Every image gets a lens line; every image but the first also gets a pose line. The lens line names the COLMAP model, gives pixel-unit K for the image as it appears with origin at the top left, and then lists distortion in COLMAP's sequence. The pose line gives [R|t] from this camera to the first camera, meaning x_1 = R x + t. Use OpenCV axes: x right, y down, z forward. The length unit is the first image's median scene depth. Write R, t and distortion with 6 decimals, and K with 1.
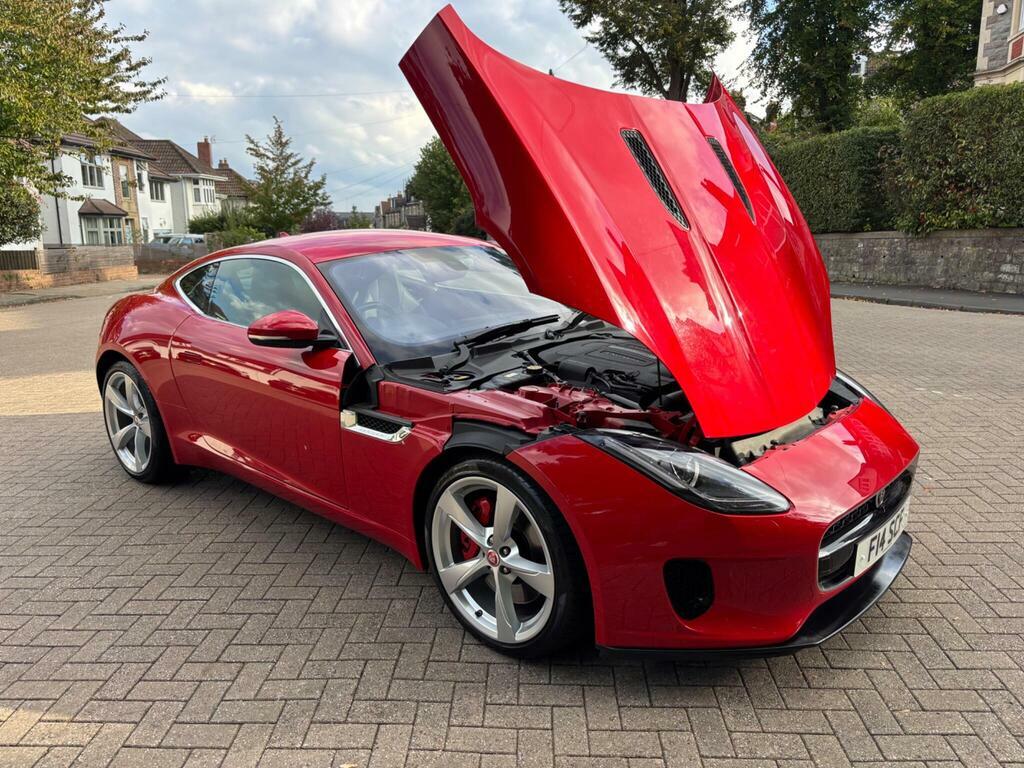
lens RADIAL K [[788.0, 0, 519.0], [0, 788.0, 380.7], [0, 0, 1]] dist [0.060764, -0.072787]
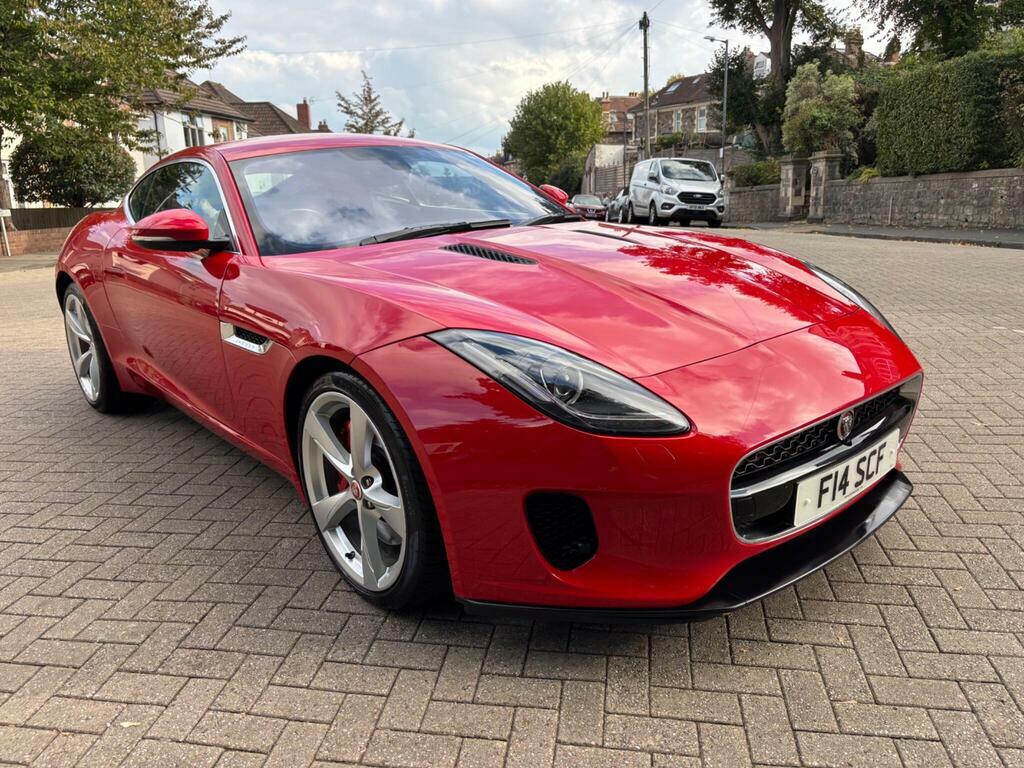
lens RADIAL K [[788.0, 0, 517.4], [0, 788.0, 381.0], [0, 0, 1]] dist [0.060764, -0.072787]
pose [[0.991490, 0.014069, -0.129420, 0.209022], [-0.007844, 0.998793, 0.048486, 0.059384], [0.129946, -0.047058, 0.990404, 0.176153]]
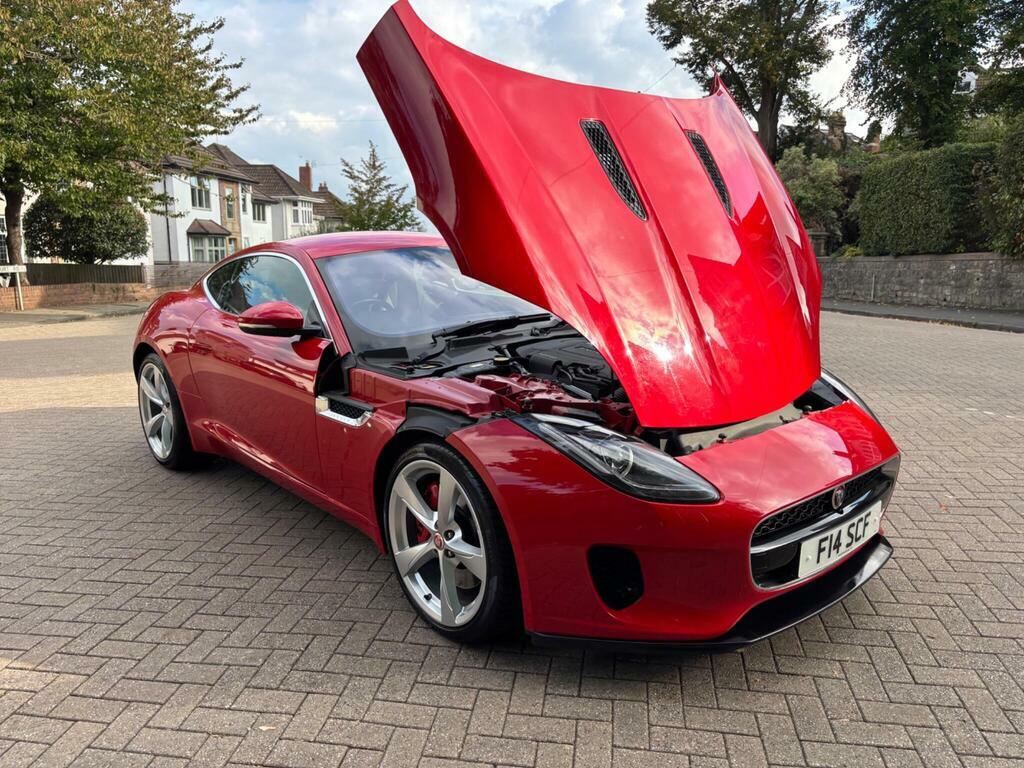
lens RADIAL K [[788.0, 0, 517.1], [0, 788.0, 386.2], [0, 0, 1]] dist [0.060764, -0.072787]
pose [[0.992949, 0.028113, -0.115163, 0.154389], [-0.030654, 0.999323, -0.020356, 0.037618], [0.114513, 0.023743, 0.993138, 0.000869]]
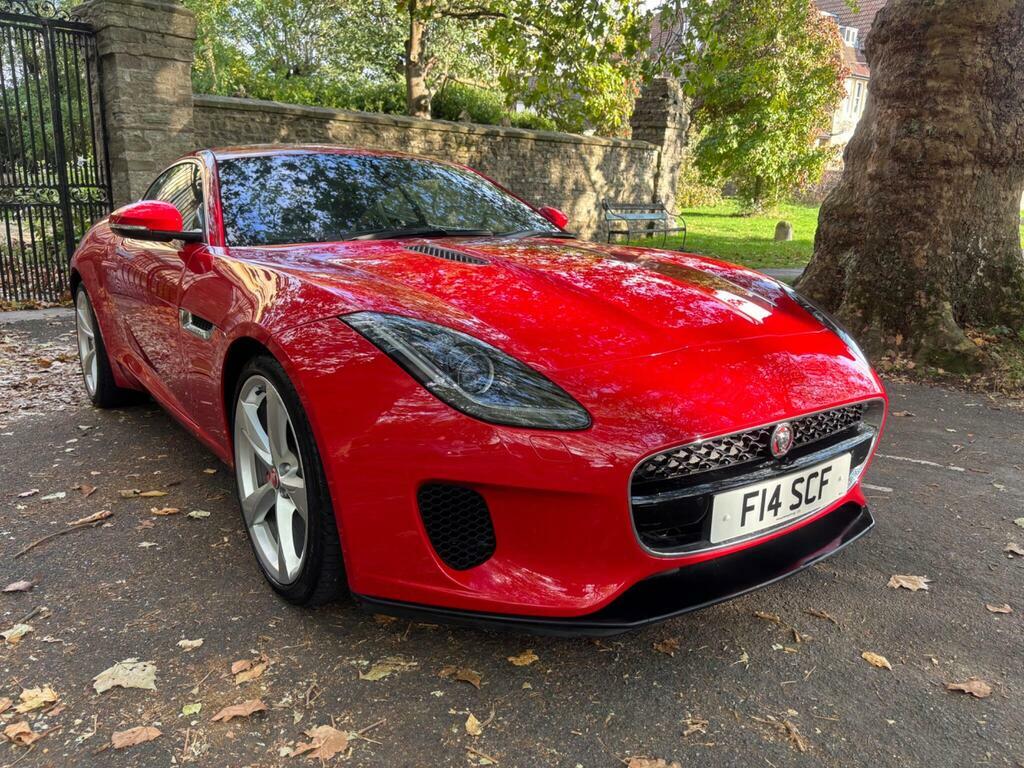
lens RADIAL K [[788.0, 0, 514.6], [0, 788.0, 386.1], [0, 0, 1]] dist [0.060764, -0.072787]
pose [[0.976144, 0.069509, -0.205696, 0.317850], [-0.072234, 0.997371, -0.005763, 0.102103], [0.204754, 0.020484, 0.978599, 0.219309]]
